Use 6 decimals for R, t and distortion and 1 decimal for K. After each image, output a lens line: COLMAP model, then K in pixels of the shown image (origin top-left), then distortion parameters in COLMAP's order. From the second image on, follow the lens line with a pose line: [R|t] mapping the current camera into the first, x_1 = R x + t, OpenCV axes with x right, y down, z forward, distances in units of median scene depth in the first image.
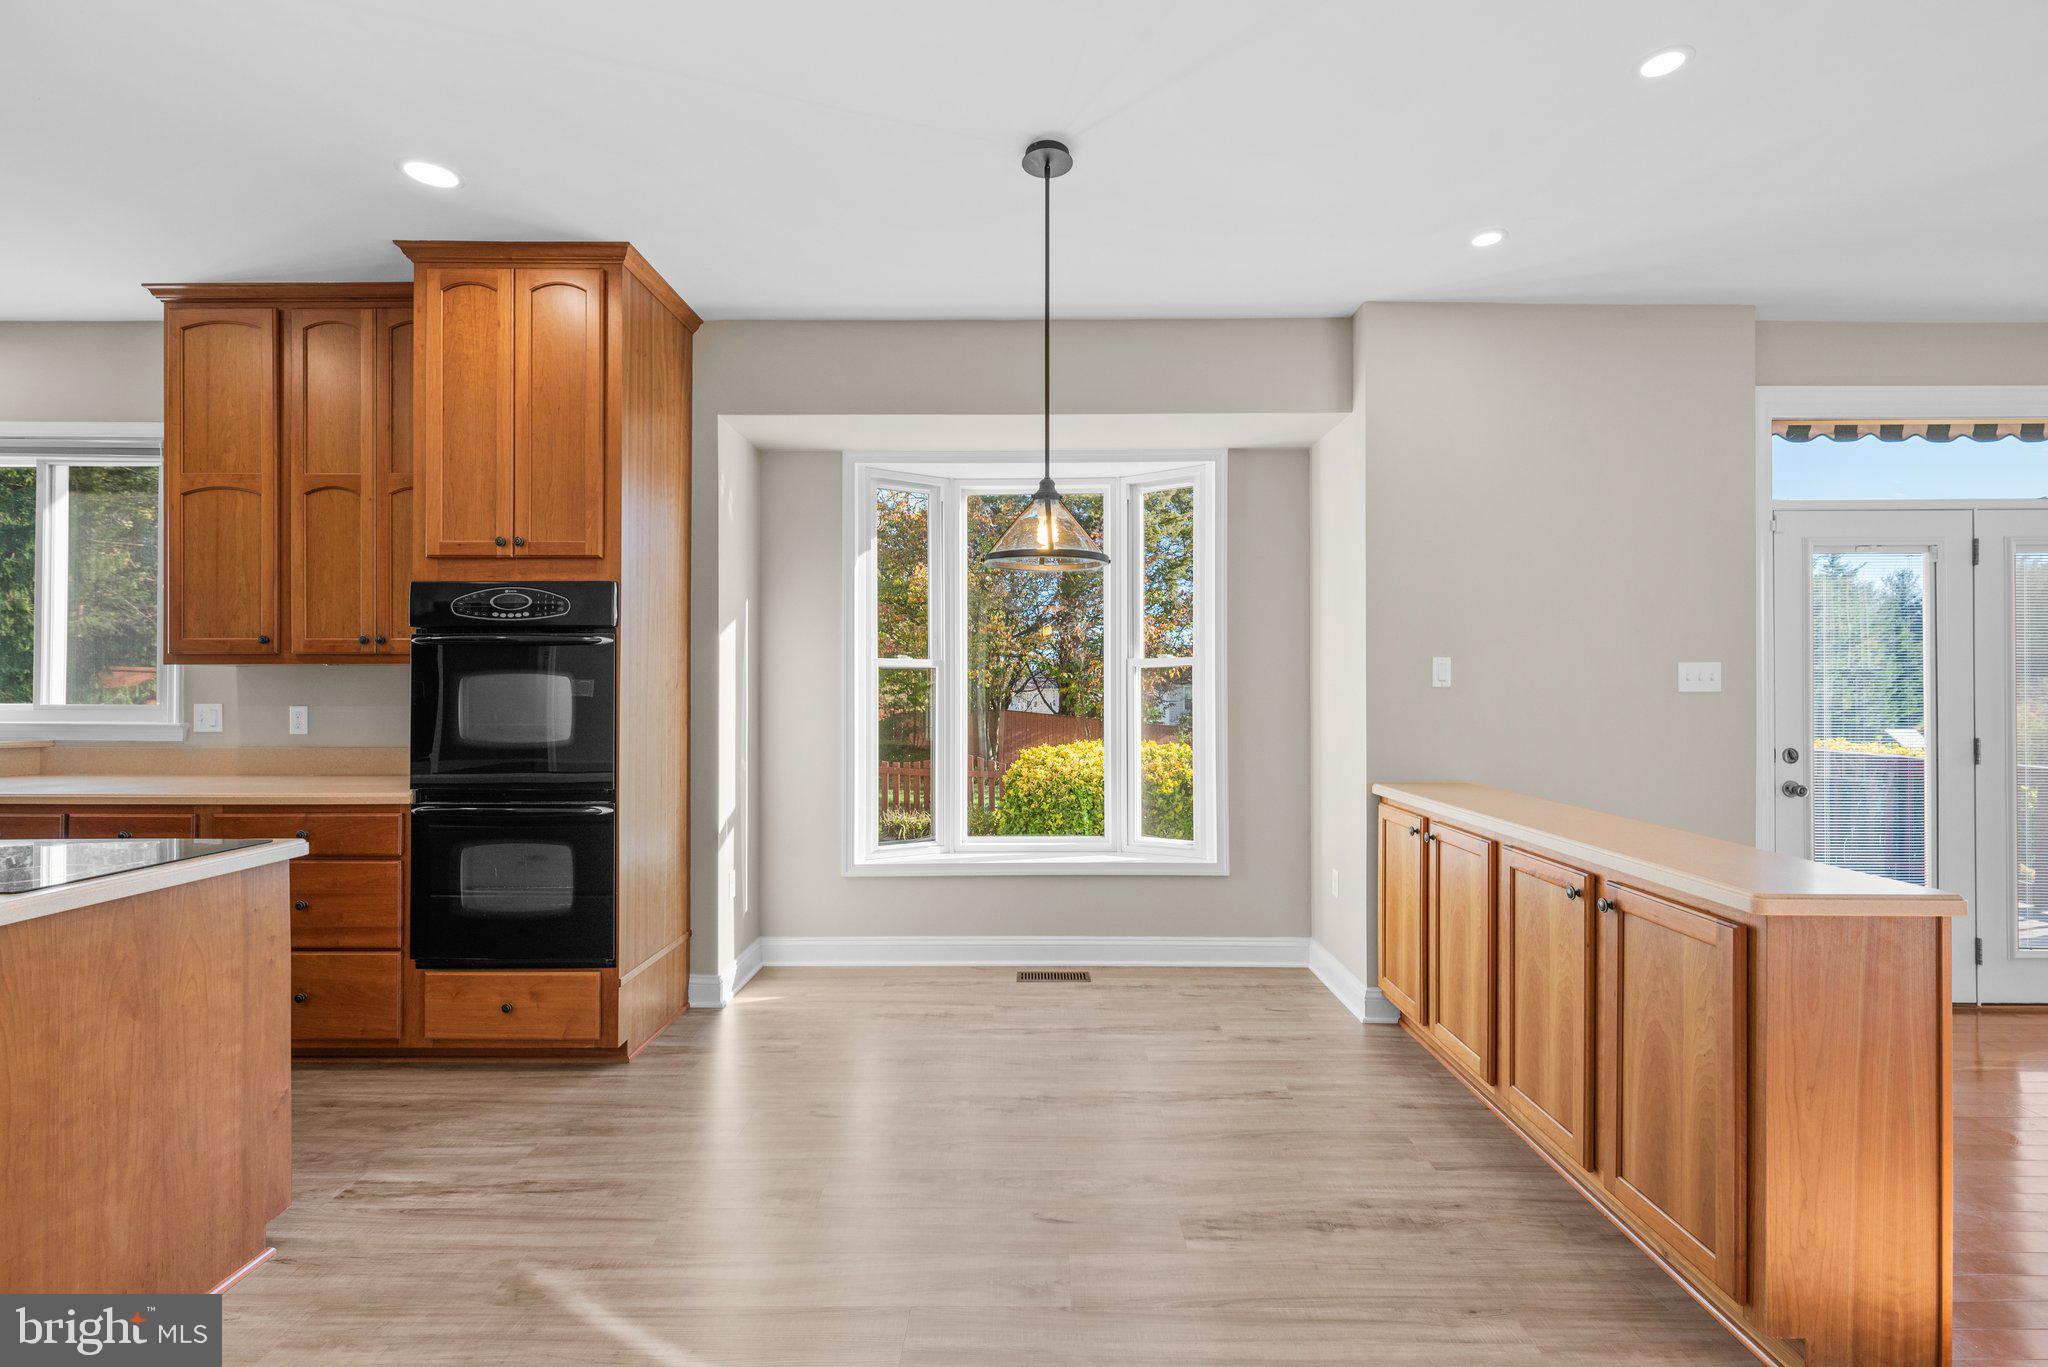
lens RADIAL K [[912.7, 0, 1031.4], [0, 912.7, 682.6], [0, 0, 1]] dist [0.002926, -0.000029]
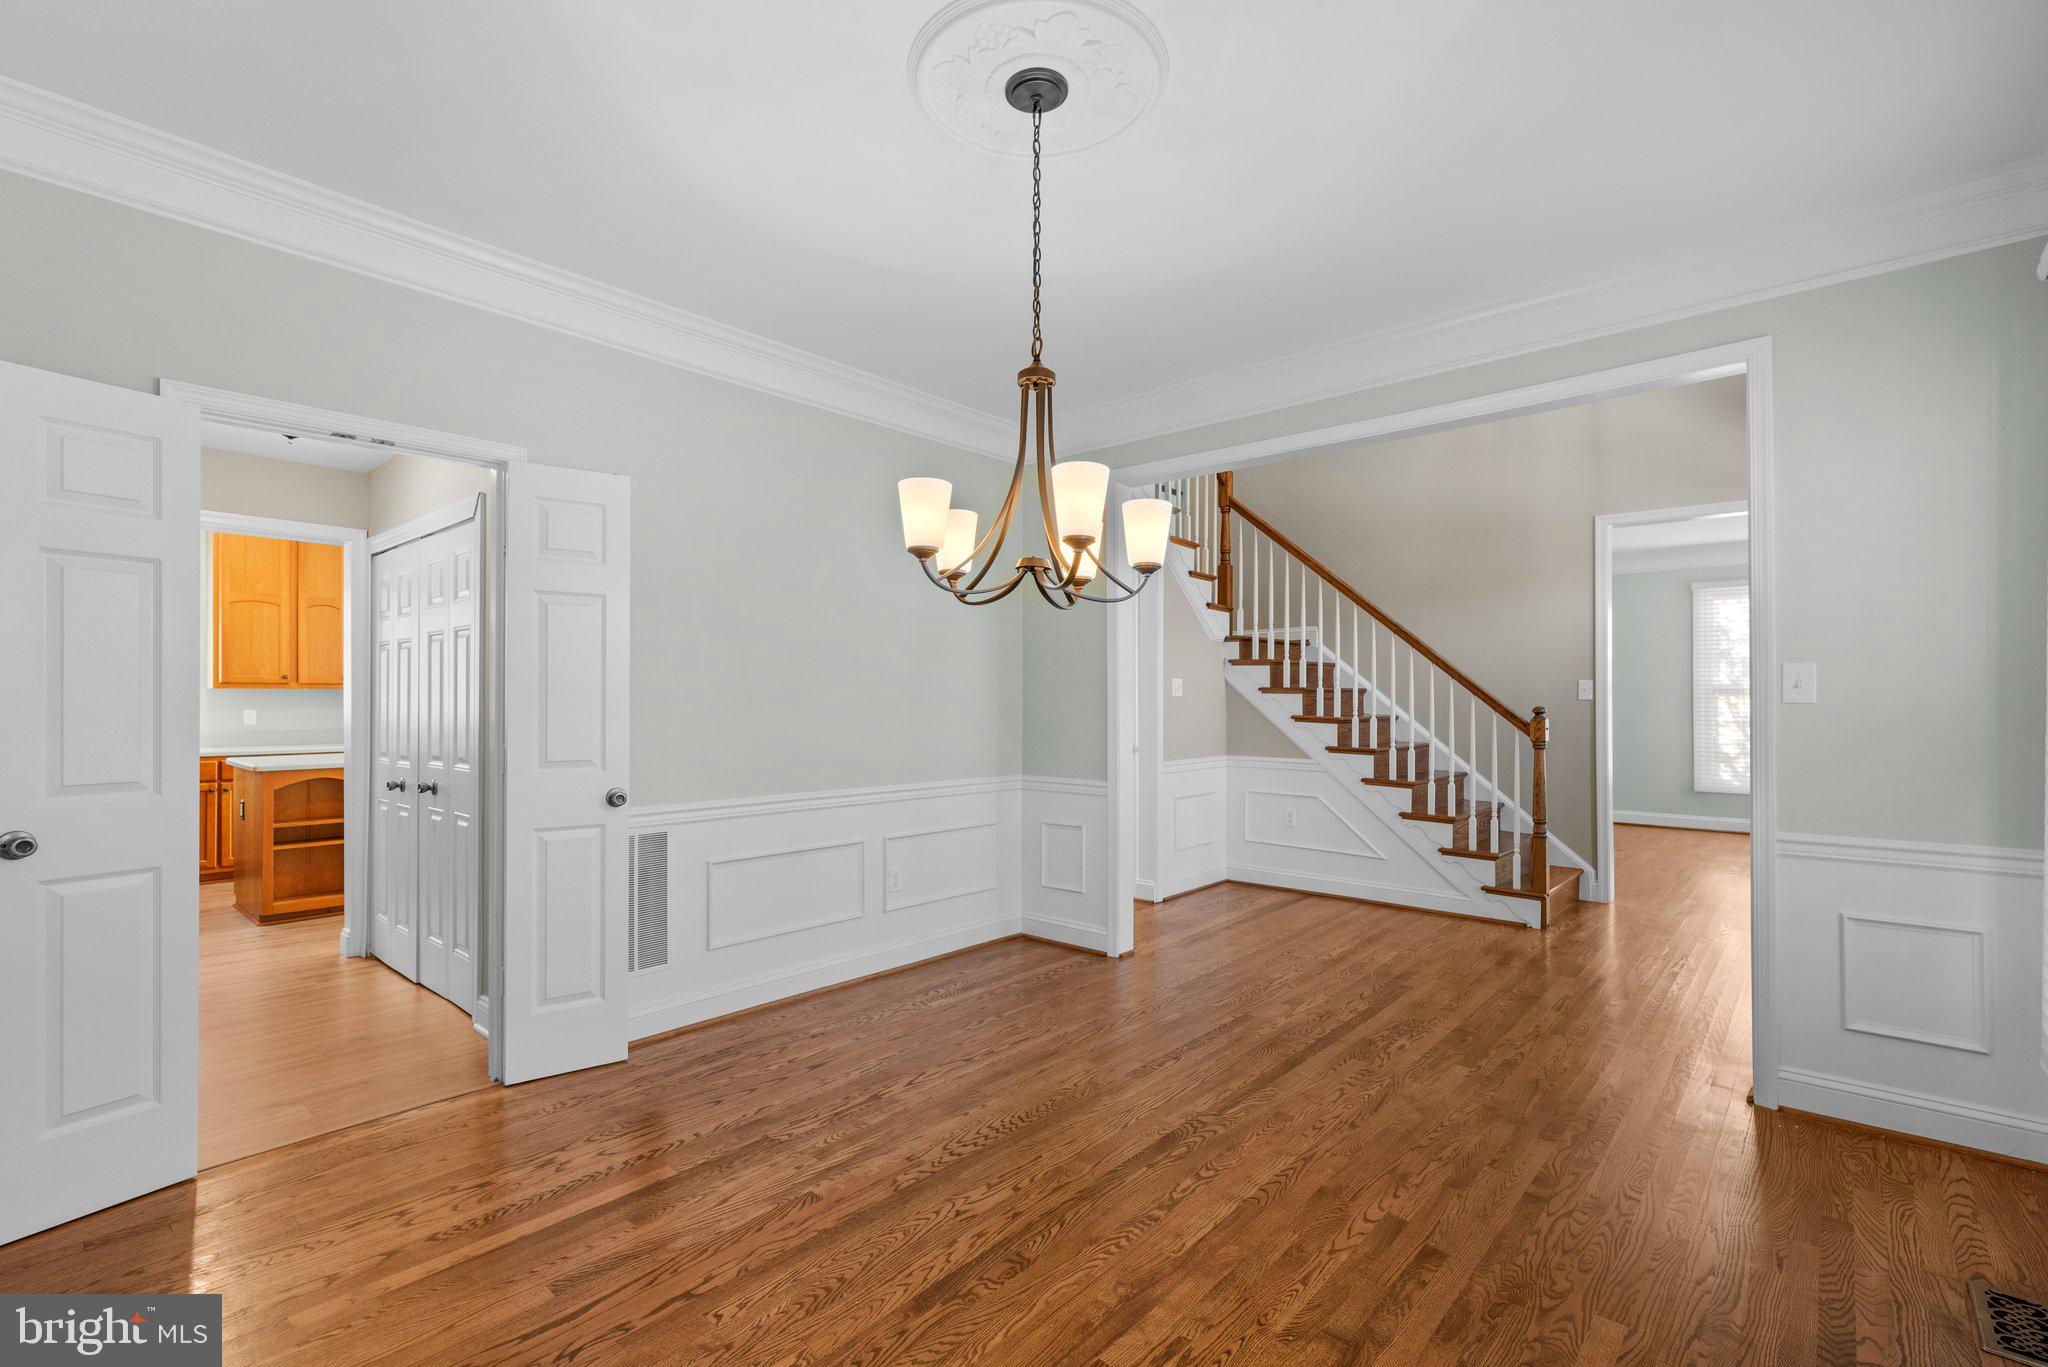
lens RADIAL K [[912.7, 0, 1029.0], [0, 912.7, 695.7], [0, 0, 1]] dist [0.002926, -0.000029]
pose [[0.654114, 0.003039, 0.756390, -1.251620], [-0.005829, 0.999982, 0.001023, -0.015661], [-0.756374, -0.005079, 0.654120, -1.564187]]
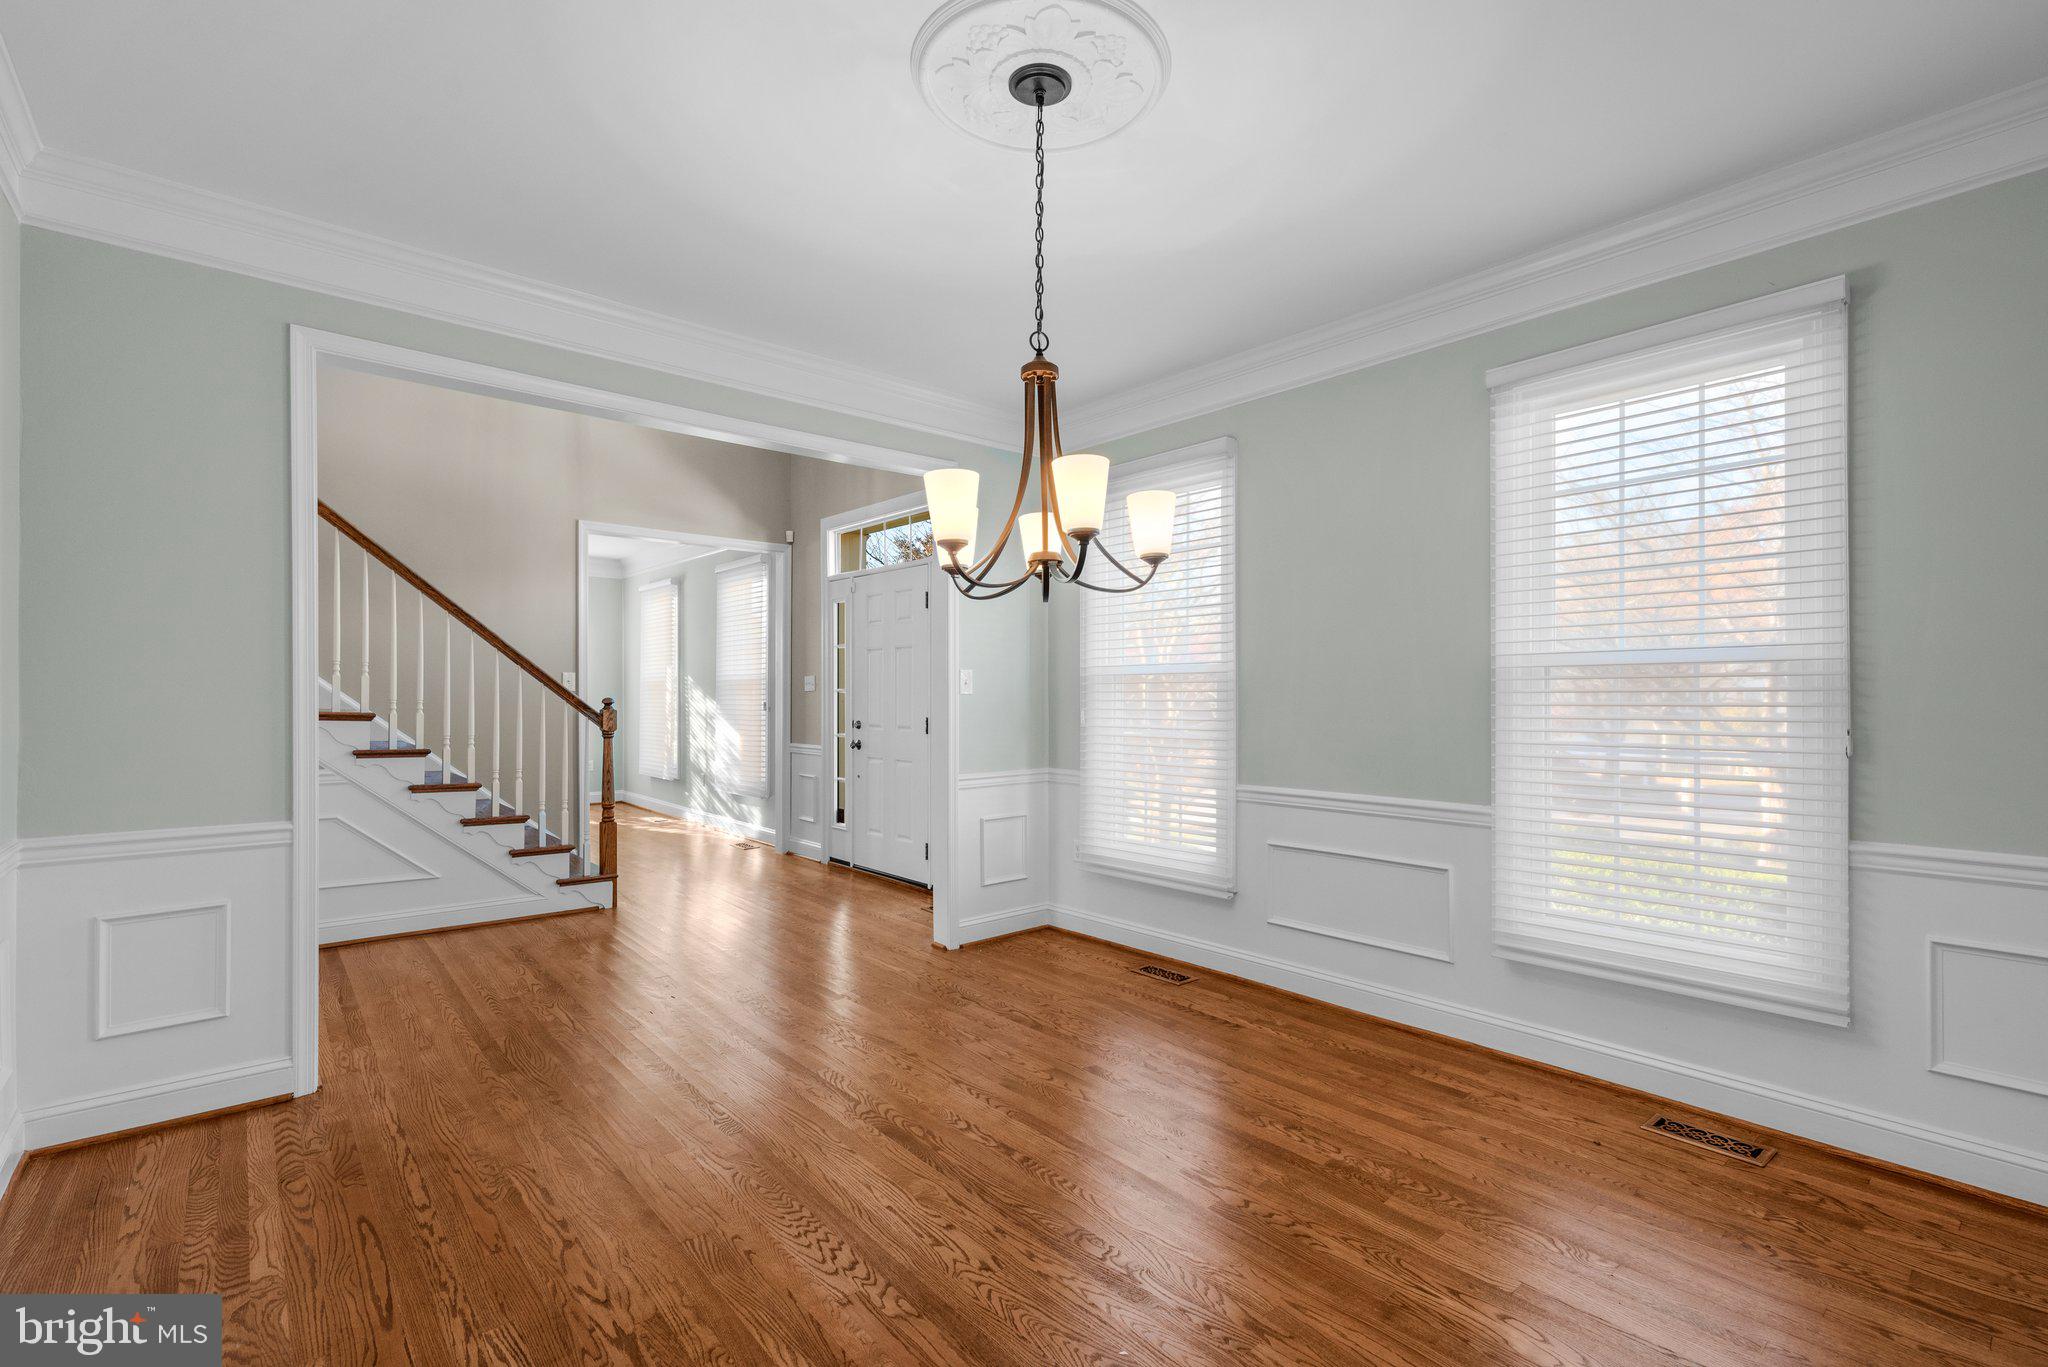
lens RADIAL K [[912.7, 0, 1031.2], [0, 912.7, 692.4], [0, 0, 1]] dist [0.002926, -0.000029]
pose [[-0.660150, -0.000784, 0.751133, -1.244833], [-0.008107, 0.999949, -0.006082, -0.007652], [-0.751090, -0.010104, -0.660123, -0.748206]]
